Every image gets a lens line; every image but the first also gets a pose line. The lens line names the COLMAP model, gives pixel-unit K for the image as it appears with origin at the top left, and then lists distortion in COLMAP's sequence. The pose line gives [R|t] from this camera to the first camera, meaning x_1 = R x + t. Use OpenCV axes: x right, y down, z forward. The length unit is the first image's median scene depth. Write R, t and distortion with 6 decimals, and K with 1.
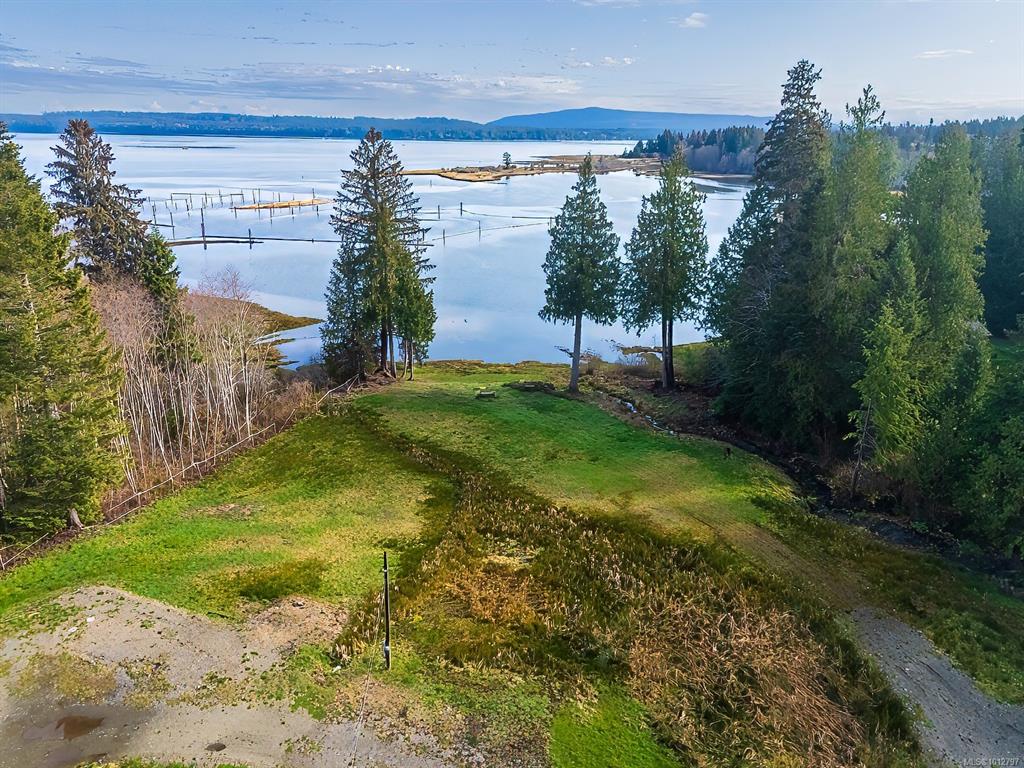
lens RADIAL K [[730.4, 0, 504.9], [0, 730.4, 384.1], [0, 0, 1]] dist [0.067687, -0.049016]
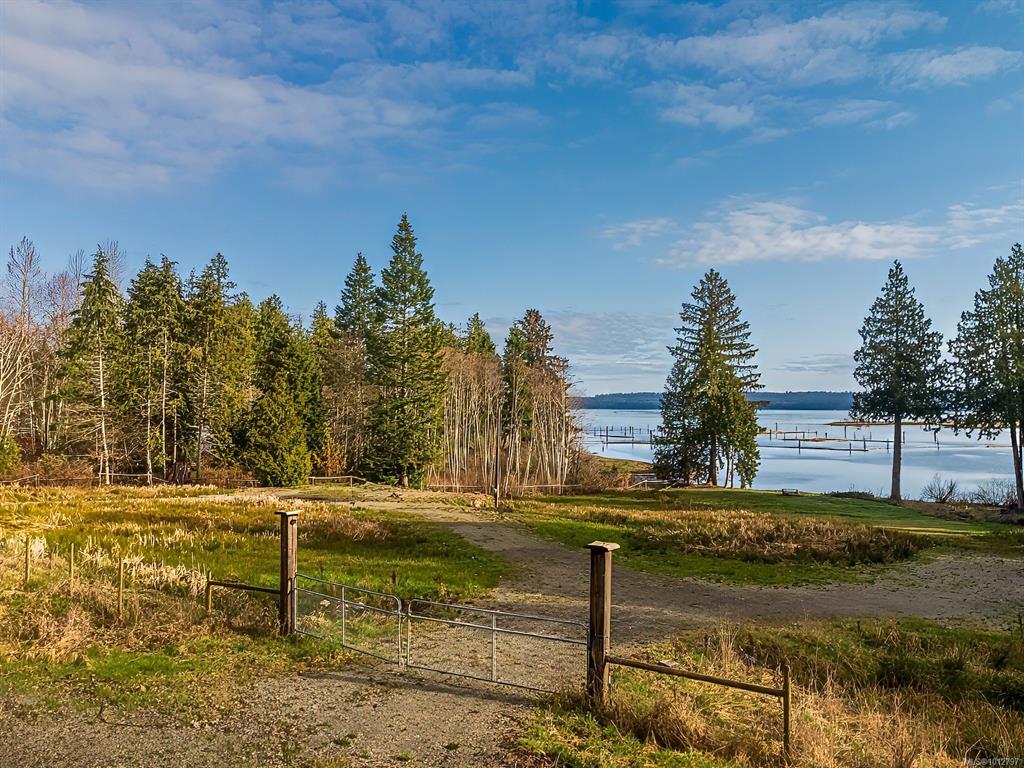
lens RADIAL K [[730.4, 0, 527.5], [0, 730.4, 387.4], [0, 0, 1]] dist [0.067687, -0.049016]
pose [[0.820034, -0.020253, -0.571956, 0.264529], [-0.171820, 0.944561, -0.279791, 0.225272], [0.545914, 0.327712, 0.771092, -0.012596]]
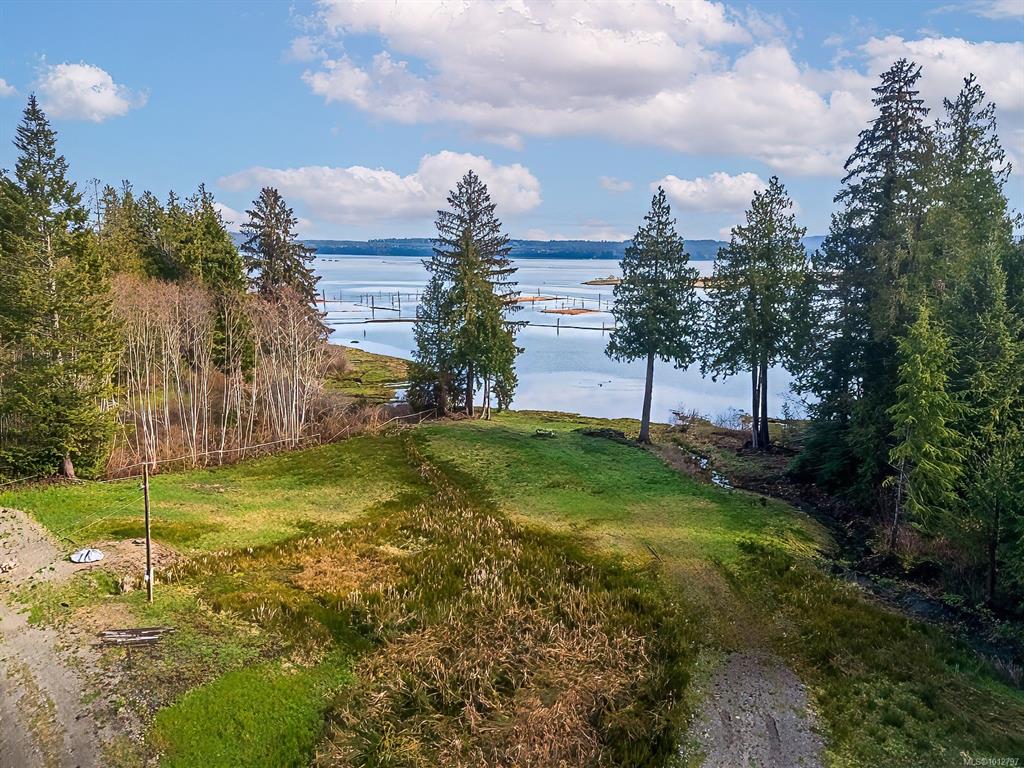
lens RADIAL K [[730.4, 0, 504.7], [0, 730.4, 384.5], [0, 0, 1]] dist [0.067687, -0.049016]
pose [[0.944932, 0.062545, -0.321235, 0.230531], [-0.108618, 0.985866, -0.127557, 0.079333], [0.308716, 0.155425, 0.938369, 0.094767]]
